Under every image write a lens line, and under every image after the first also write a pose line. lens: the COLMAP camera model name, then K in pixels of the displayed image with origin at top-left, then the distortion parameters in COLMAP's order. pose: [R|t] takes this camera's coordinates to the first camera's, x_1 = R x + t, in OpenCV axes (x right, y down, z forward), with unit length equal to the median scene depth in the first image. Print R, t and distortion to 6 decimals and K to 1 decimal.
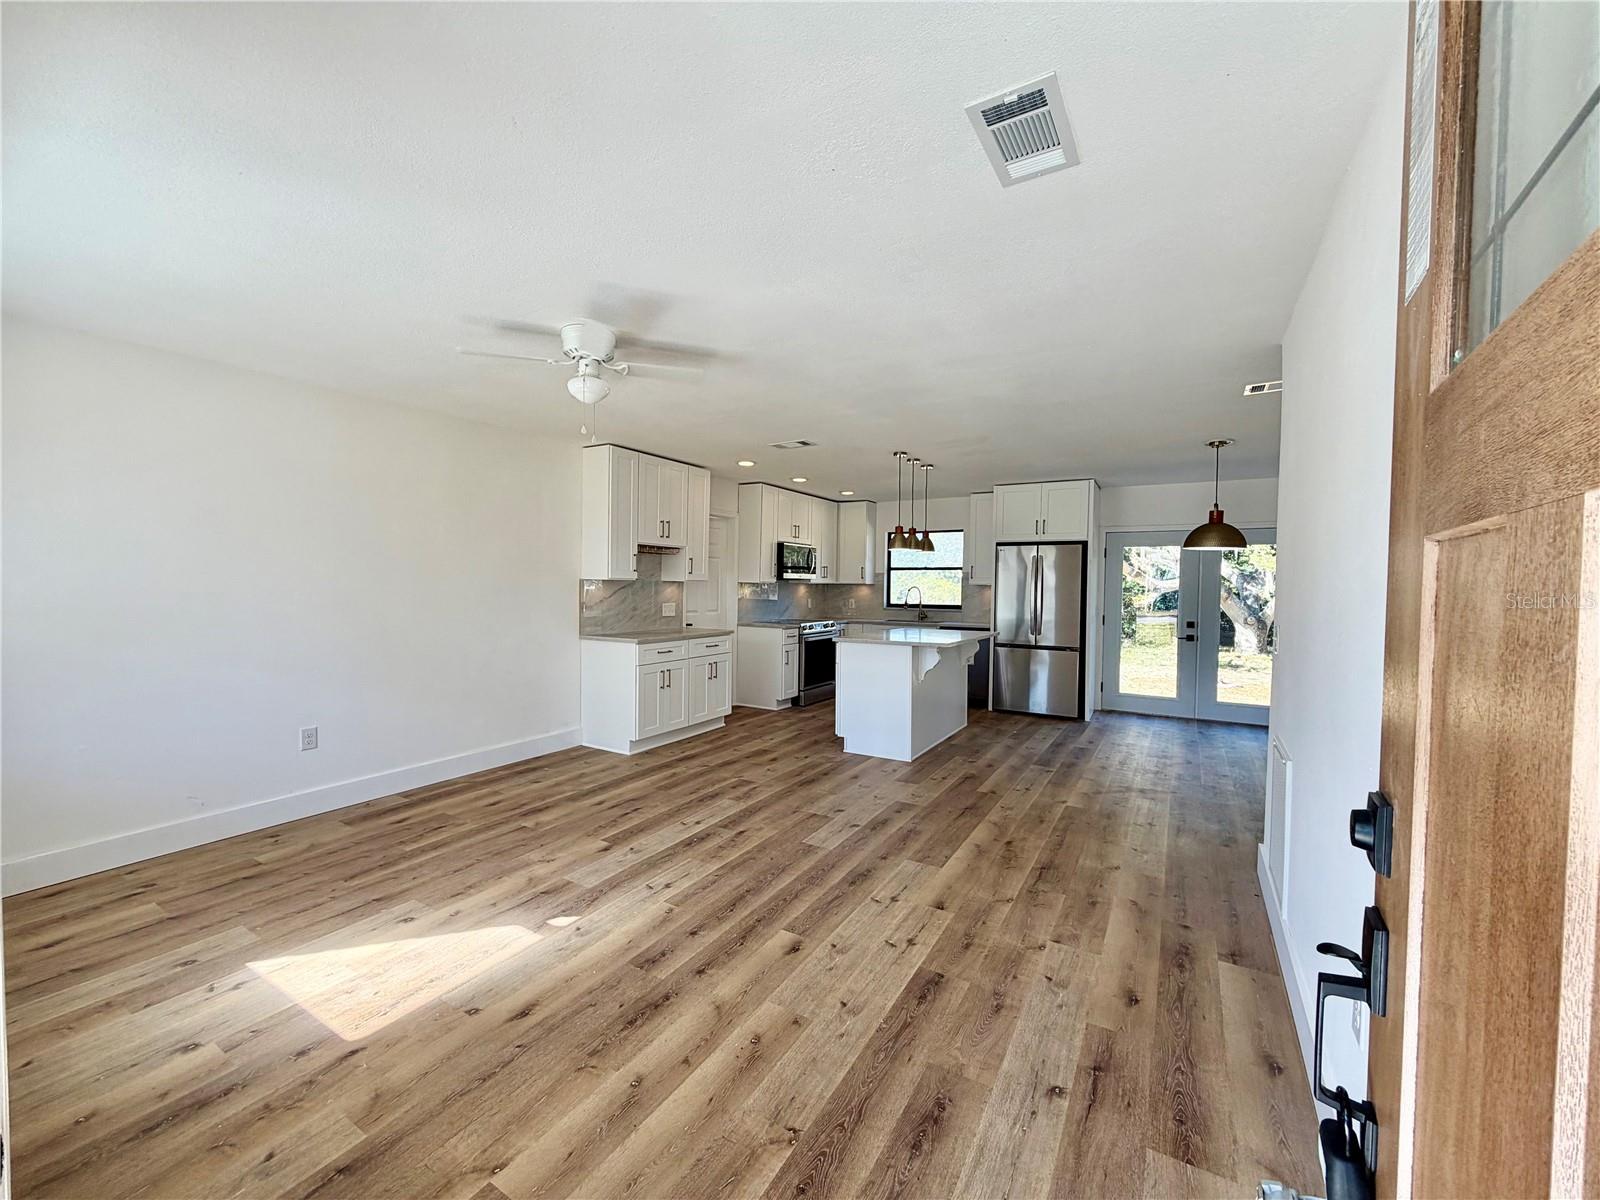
lens RADIAL K [[638.7, 0, 795.1], [0, 638.7, 599.5], [0, 0, 1]] dist [-0.000710, 0.000205]
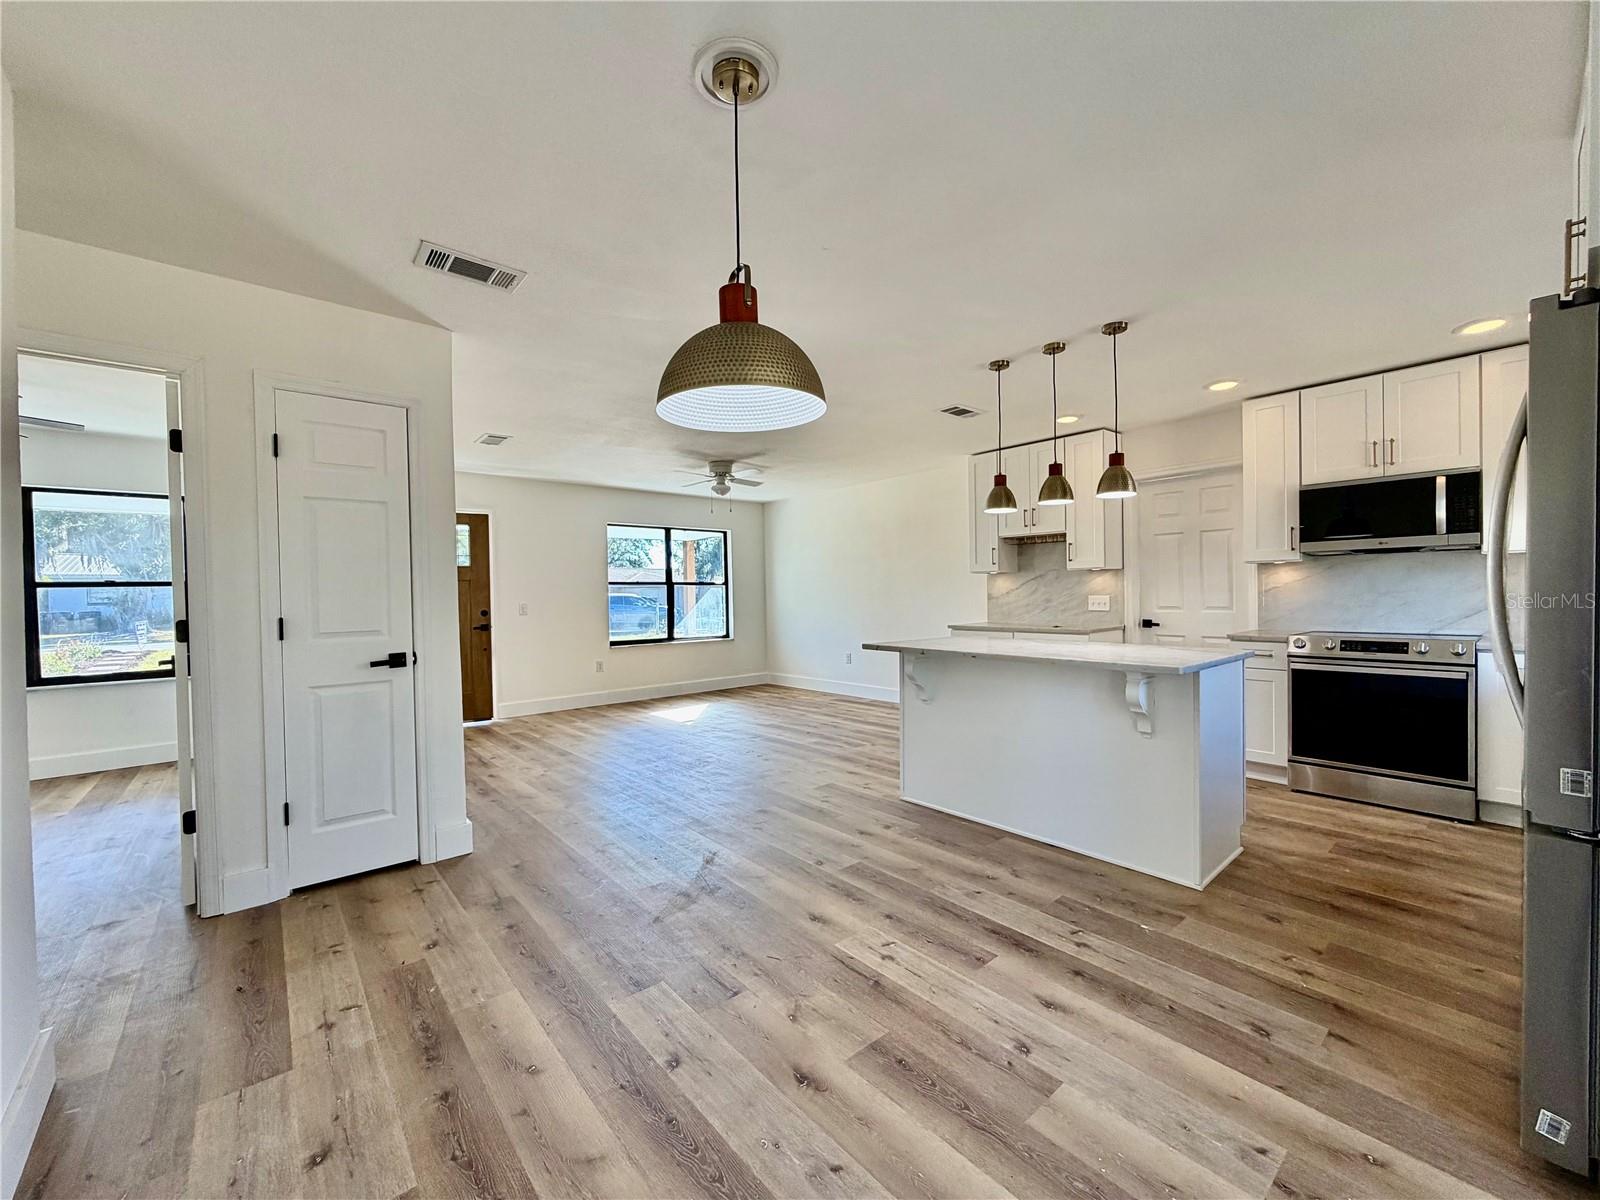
lens RADIAL K [[638.7, 0, 795.1], [0, 638.7, 599.5], [0, 0, 1]] dist [-0.000710, 0.000205]
pose [[-0.317256, 0.004314, -0.948330, 0.964112], [-0.007076, 0.999951, 0.006916, 0.010659], [0.948314, 0.008904, -0.317210, 1.141441]]
